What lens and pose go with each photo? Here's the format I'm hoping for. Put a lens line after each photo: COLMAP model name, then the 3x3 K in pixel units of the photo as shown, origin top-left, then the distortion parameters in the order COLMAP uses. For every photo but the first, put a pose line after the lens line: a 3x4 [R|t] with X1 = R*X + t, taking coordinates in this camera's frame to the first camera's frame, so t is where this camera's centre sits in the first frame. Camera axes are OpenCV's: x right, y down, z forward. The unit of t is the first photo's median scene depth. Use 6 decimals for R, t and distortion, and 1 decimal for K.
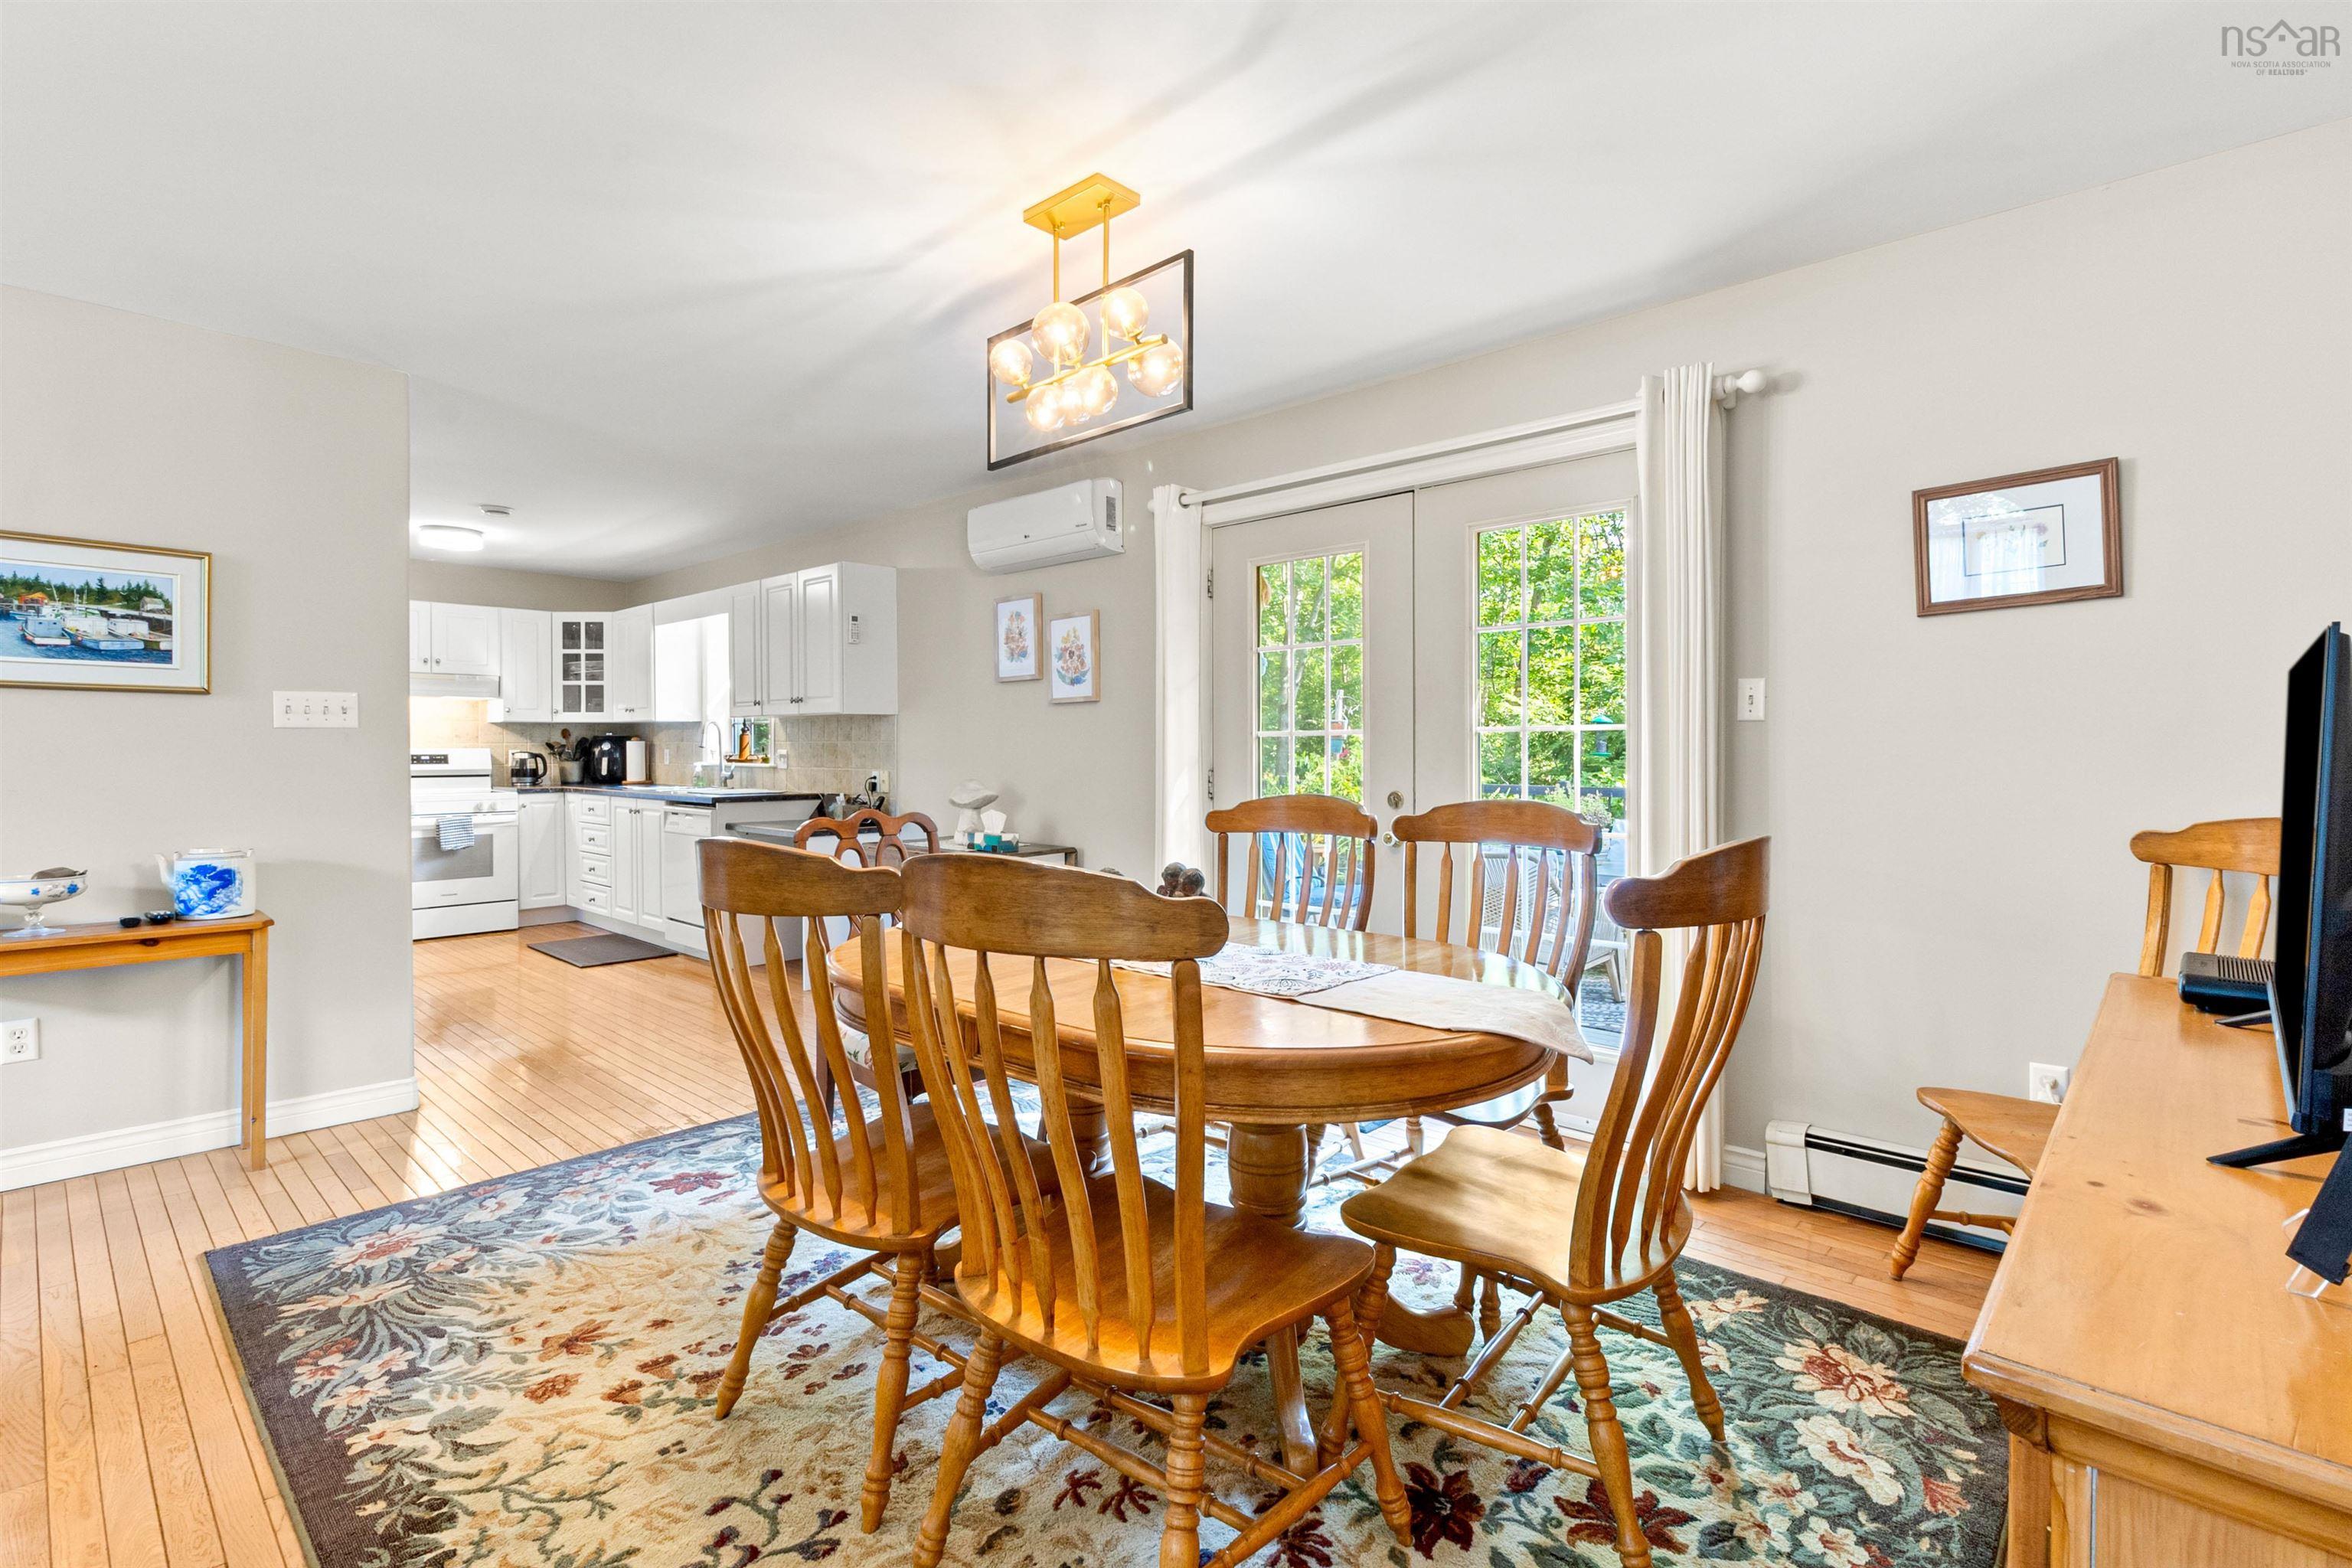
lens RADIAL K [[1094.2, 0, 1192.5], [0, 1094.2, 748.2], [0, 0, 1]] dist [-0.000124, 0.000064]
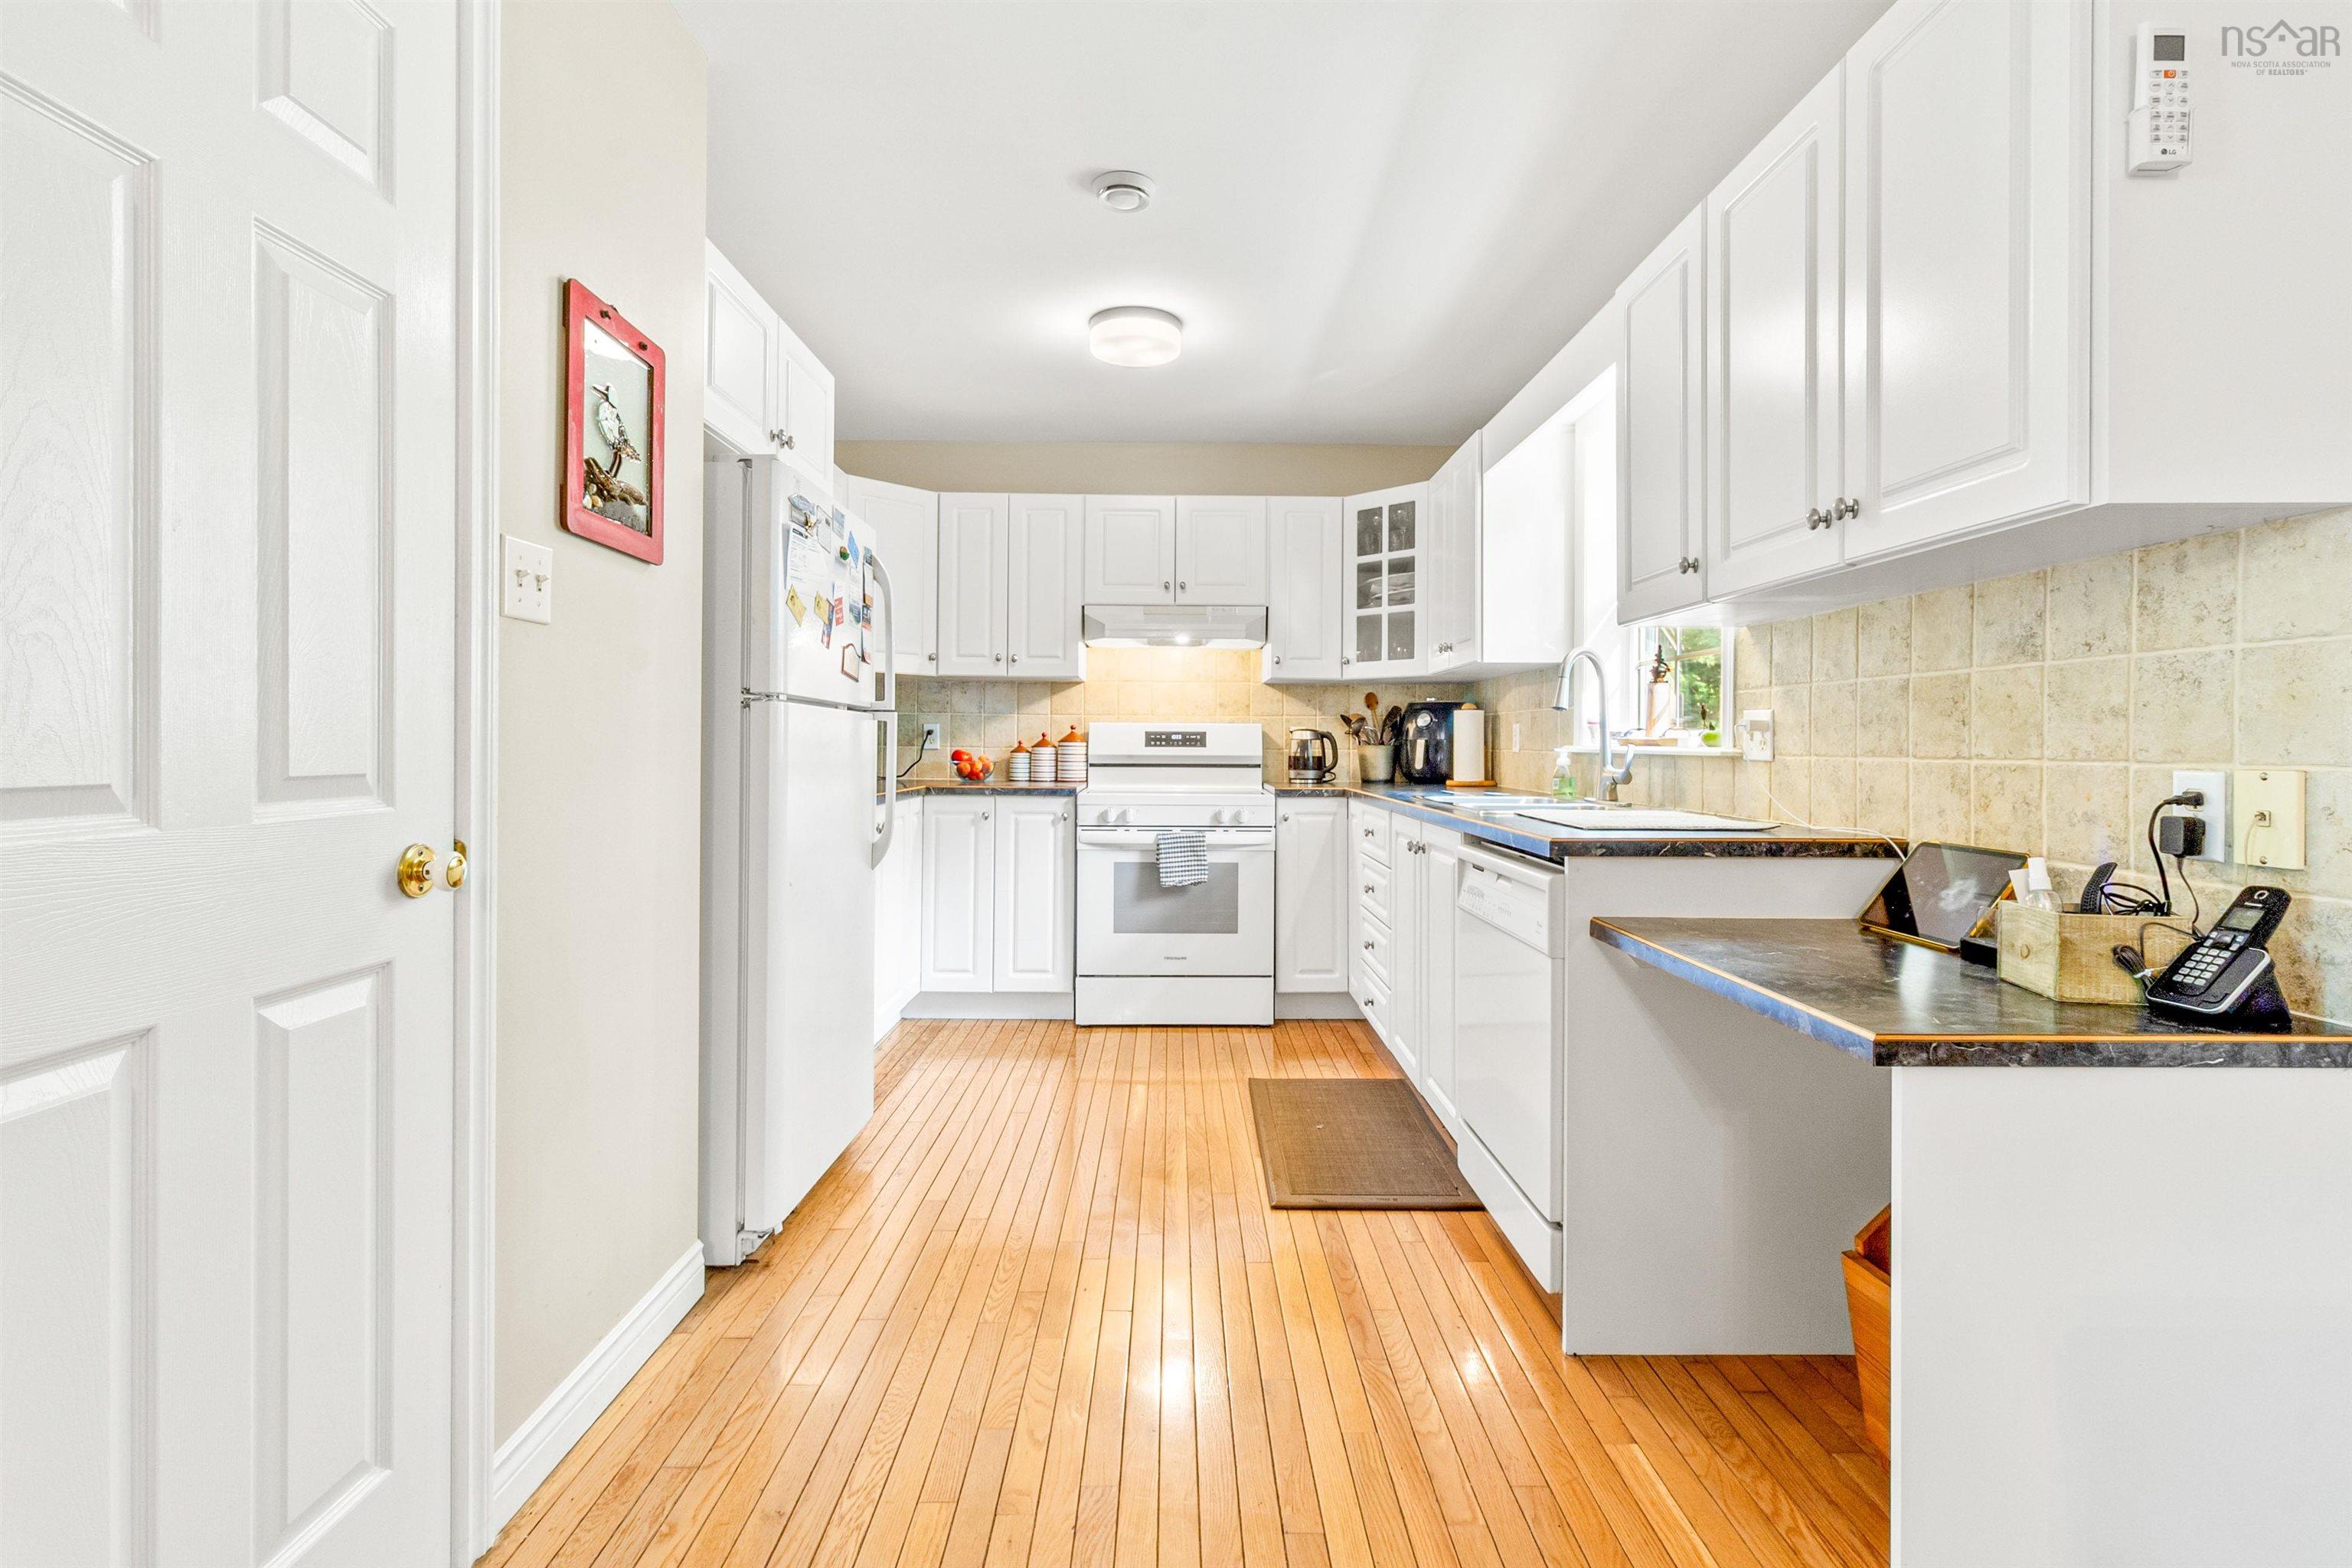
lens RADIAL K [[1094.2, 0, 1192.5], [0, 1094.2, 748.2], [0, 0, 1]] dist [-0.000124, 0.000064]
pose [[0.695051, 0.007009, -0.718926, -0.212783], [-0.006674, 0.999972, 0.003296, 0.012884], [0.718930, 0.002507, 0.695078, 0.532651]]
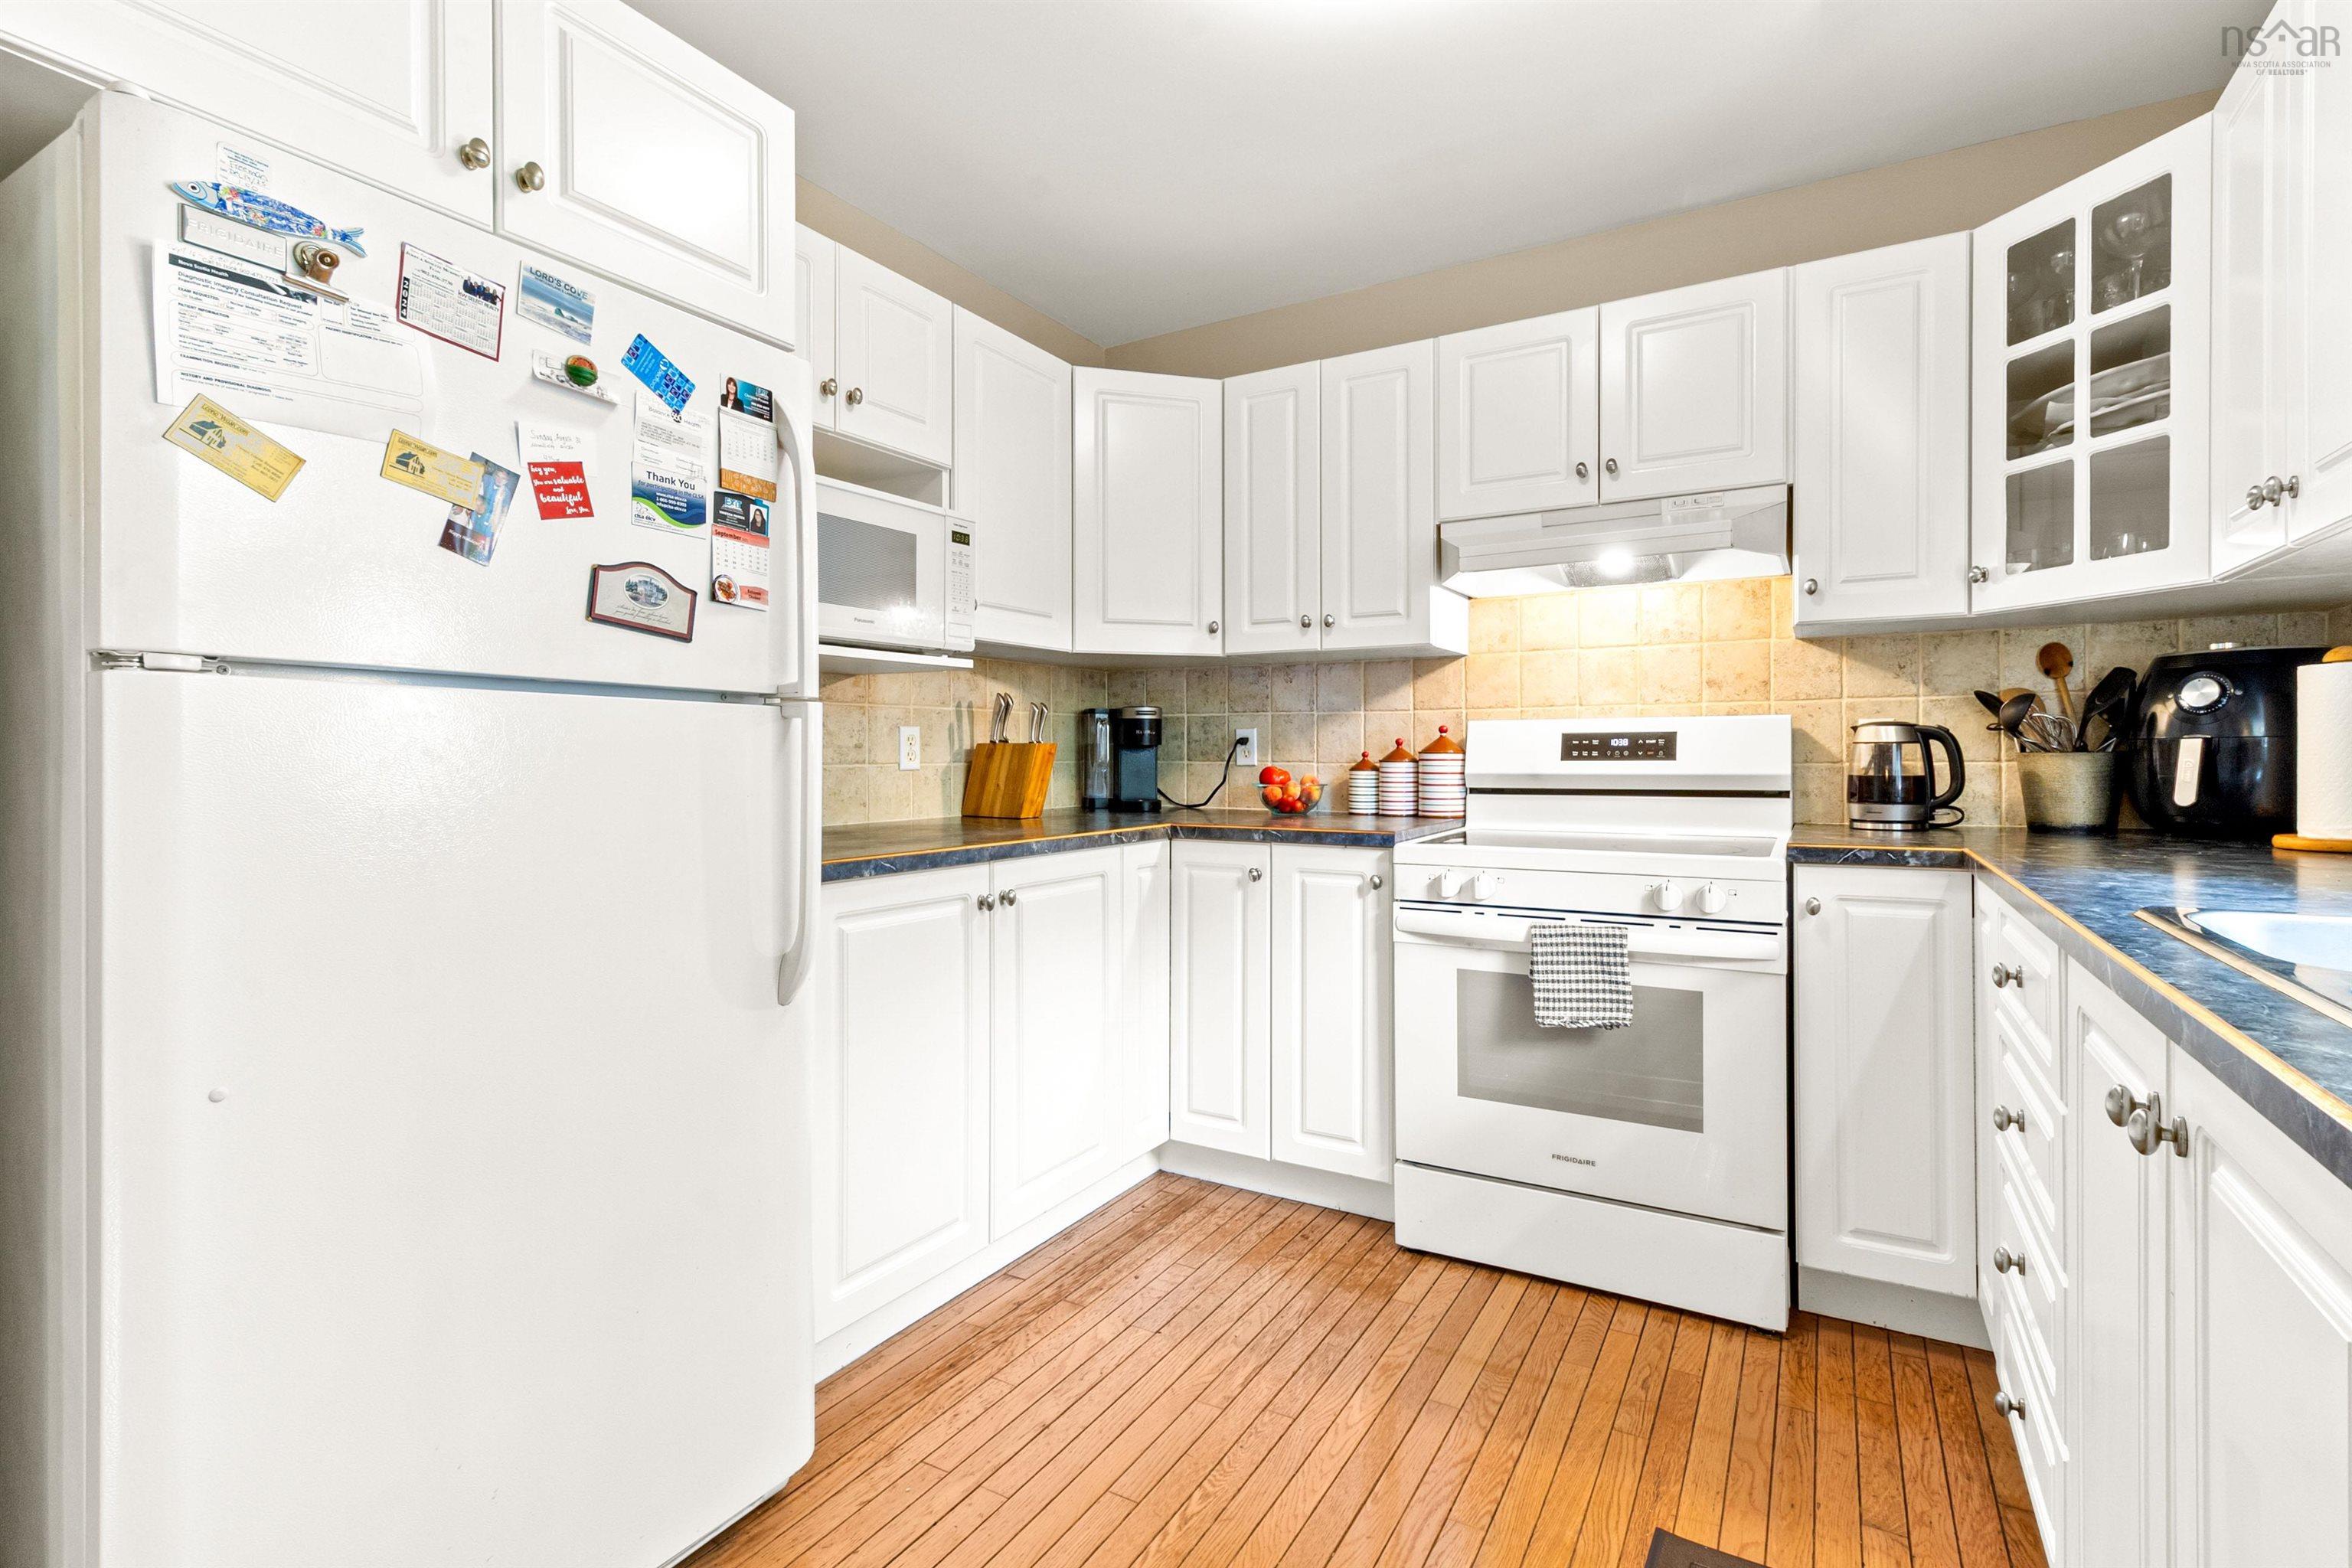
lens RADIAL K [[1105.1, 0, 1181.6], [0, 1105.1, 768.8], [0, 0, 1]] dist [-0.000090, 0.000762]
pose [[0.224269, 0.010433, -0.974471, -0.356300], [0.004279, 0.999923, 0.011690, 0.012413], [0.974518, -0.006791, 0.224207, 0.749225]]
